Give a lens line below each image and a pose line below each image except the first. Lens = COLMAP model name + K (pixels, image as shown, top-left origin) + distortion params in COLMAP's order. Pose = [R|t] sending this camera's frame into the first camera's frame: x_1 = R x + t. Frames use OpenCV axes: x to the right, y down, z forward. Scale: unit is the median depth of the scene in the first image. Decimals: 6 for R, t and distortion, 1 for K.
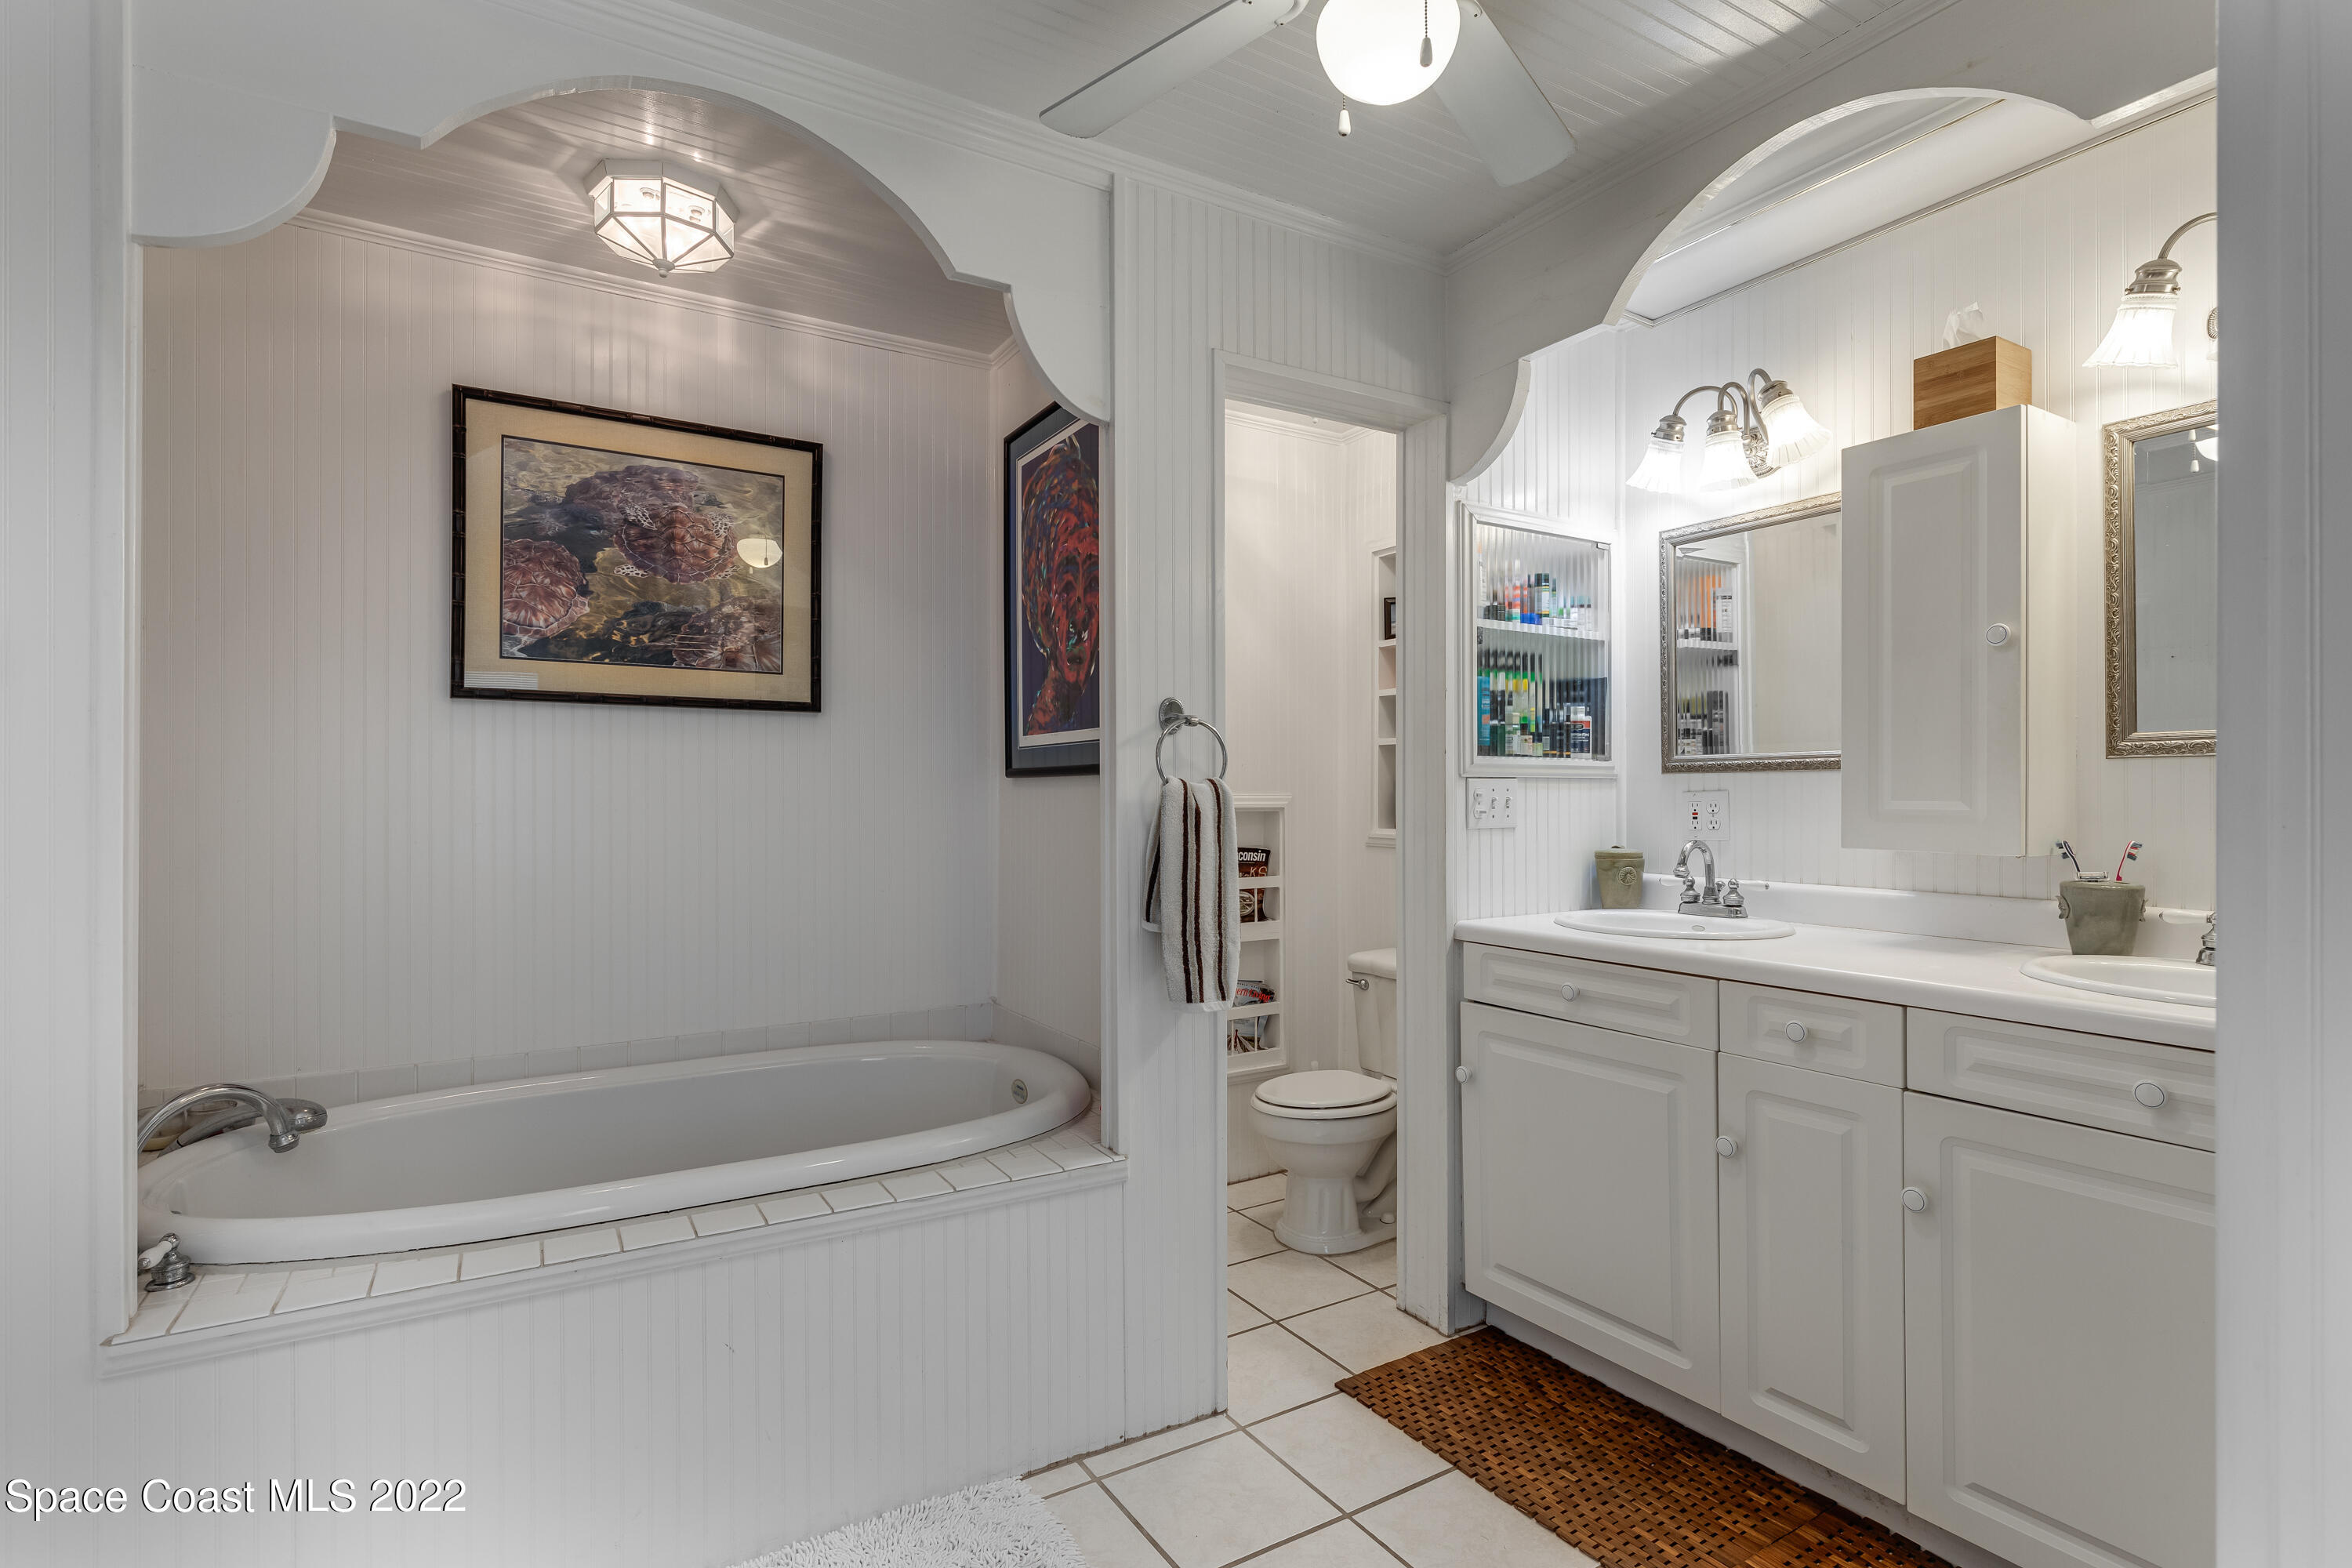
lens RADIAL K [[1130.3, 0, 1176.0], [0, 1130.3, 784.0], [0, 0, 1]] dist [-0.000972, -0.000725]
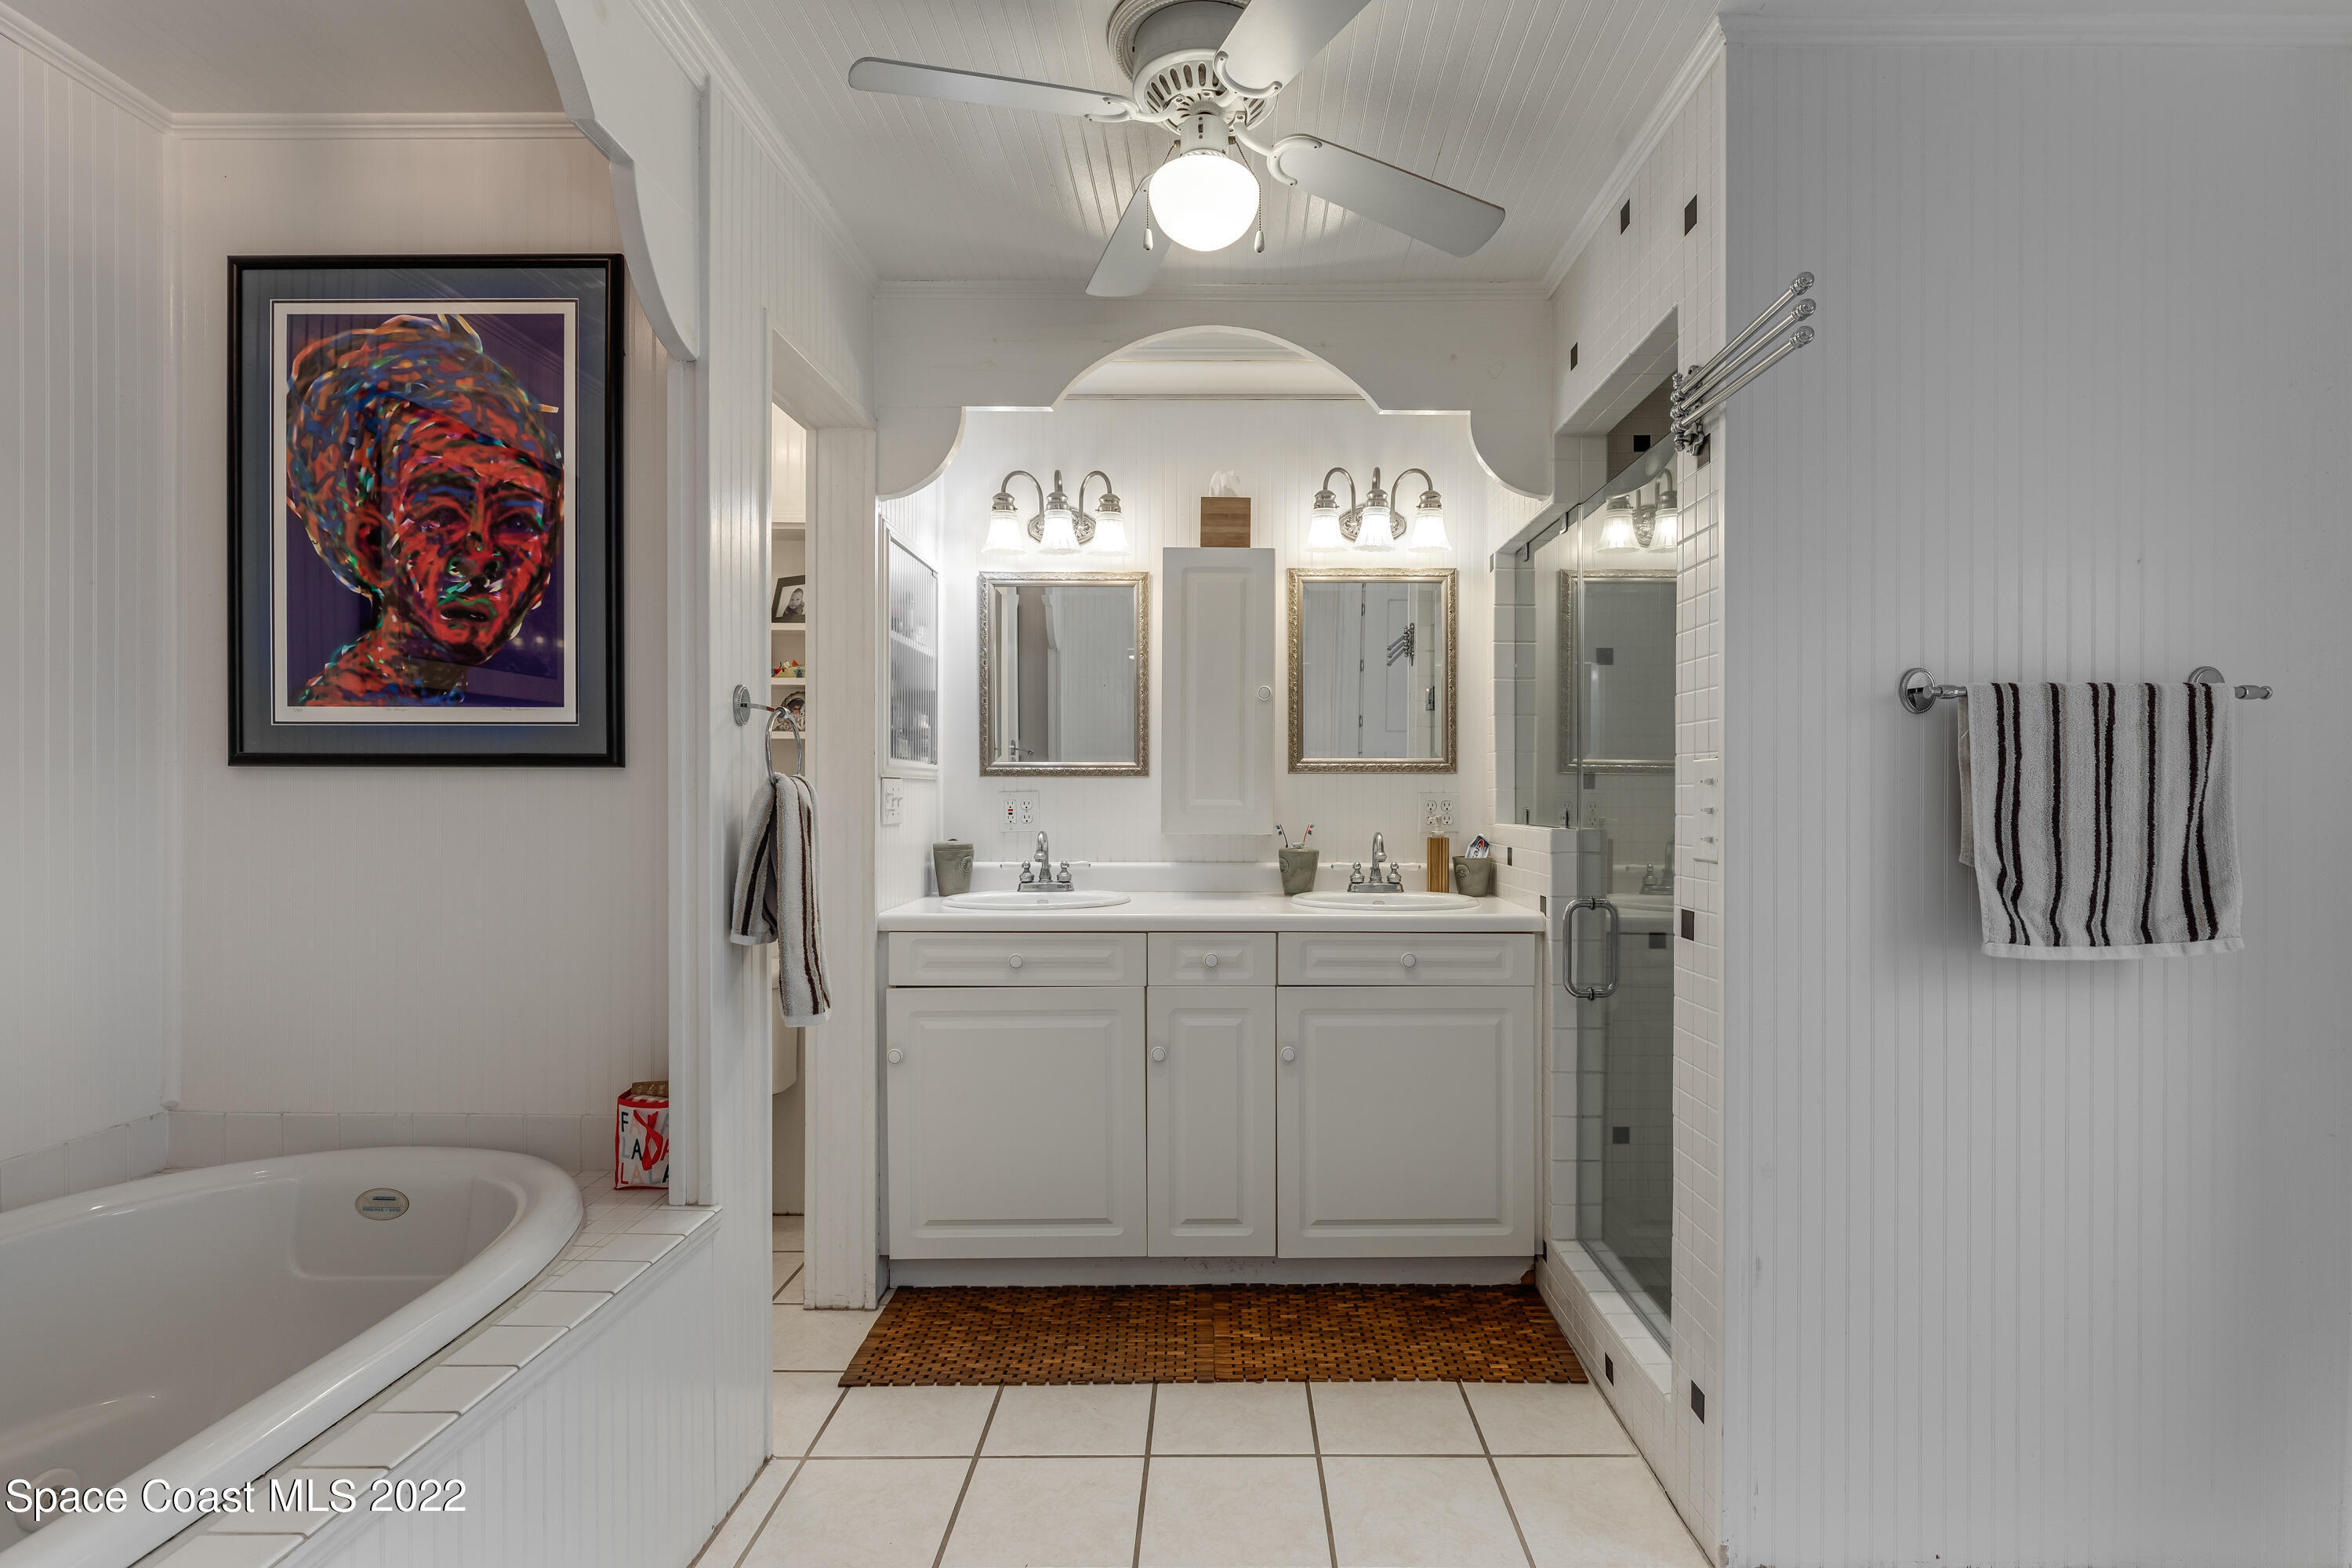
lens RADIAL K [[1192.1, 0, 1176.0], [0, 1192.1, 784.0], [0, 0, 1]] dist [0.002393, 0.000418]
pose [[0.519859, 0.011113, 0.854180, -0.633834], [-0.011524, 0.999916, -0.005995, 0.004302], [-0.854174, -0.006727, 0.519944, 0.210204]]
